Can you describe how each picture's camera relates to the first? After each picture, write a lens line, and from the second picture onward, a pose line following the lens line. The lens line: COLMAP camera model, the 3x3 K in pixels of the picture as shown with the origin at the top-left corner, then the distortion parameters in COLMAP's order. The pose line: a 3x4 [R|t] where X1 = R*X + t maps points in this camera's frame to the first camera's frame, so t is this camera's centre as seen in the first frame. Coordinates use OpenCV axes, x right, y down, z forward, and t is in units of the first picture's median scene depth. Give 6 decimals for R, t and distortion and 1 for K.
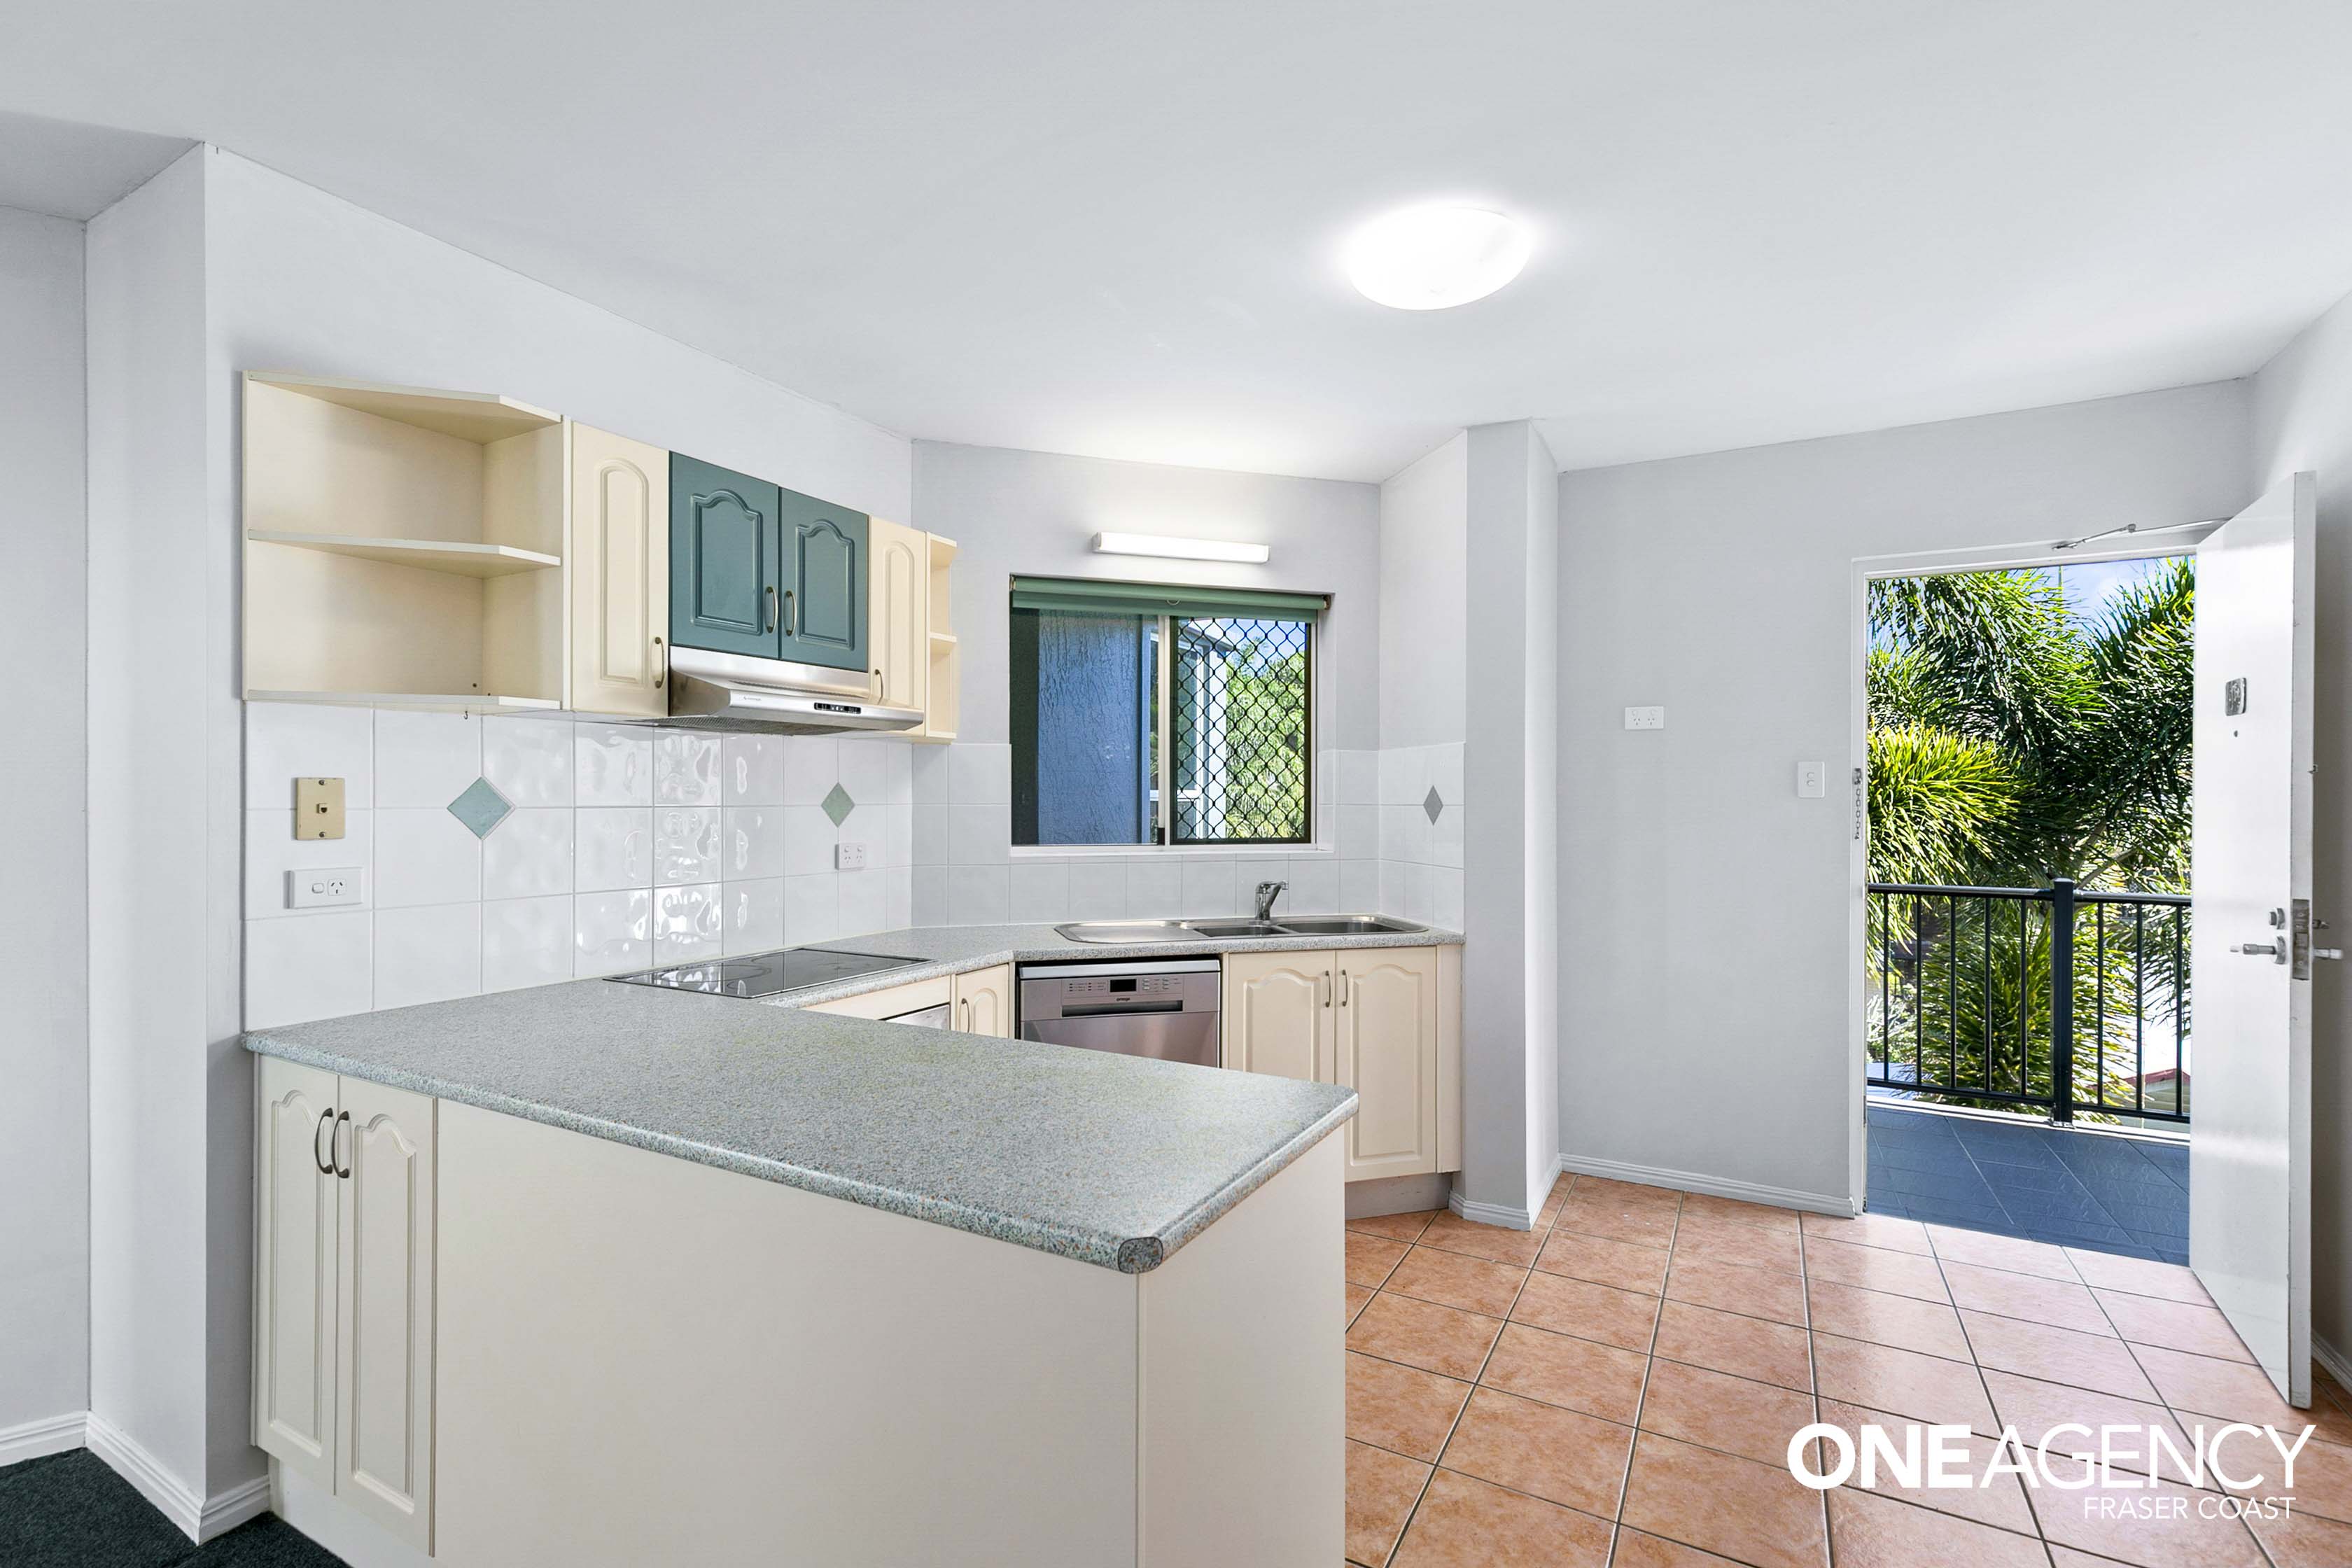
lens RADIAL K [[1065.7, 0, 1159.3], [0, 1065.7, 794.4], [0, 0, 1]] dist [0.005368, 0.000365]
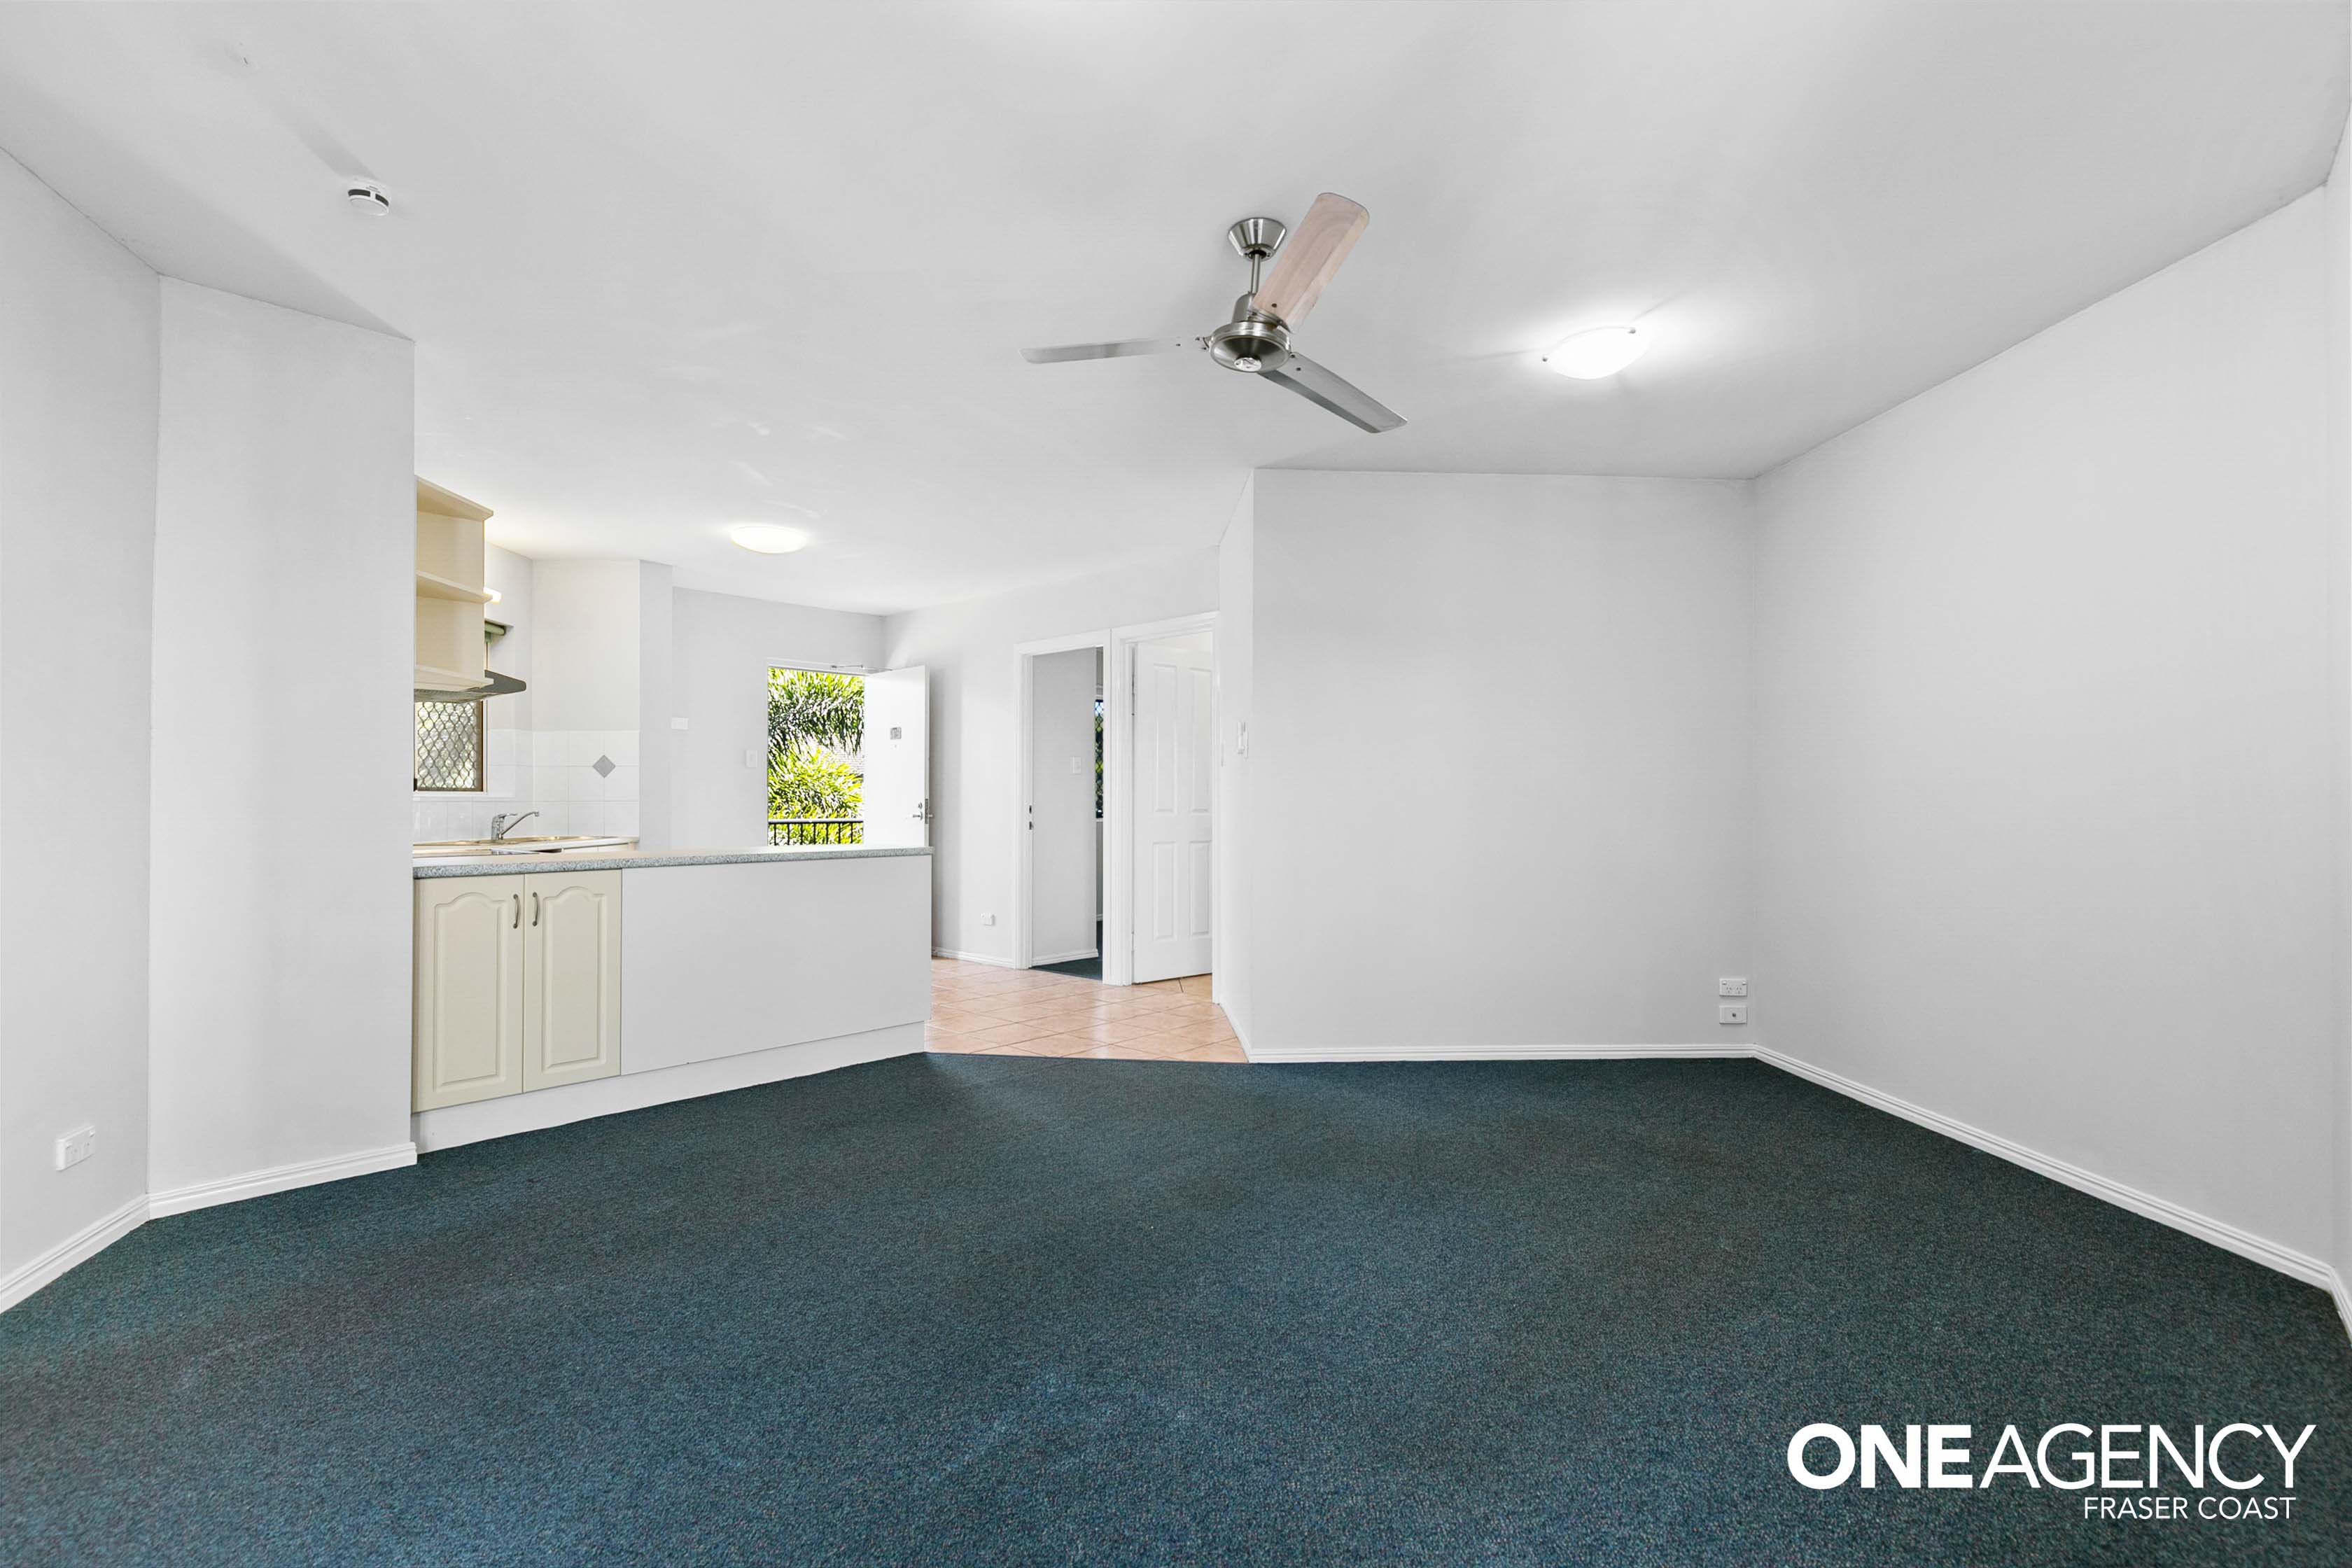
lens RADIAL K [[1065.7, 0, 1175.7], [0, 1065.7, 779.1], [0, 0, 1]] dist [0.005368, 0.000365]
pose [[0.266417, 0.000080, 0.963858, -1.136126], [-0.019837, 0.999789, 0.005400, 0.003048], [-0.963654, -0.020558, 0.266362, -0.353175]]
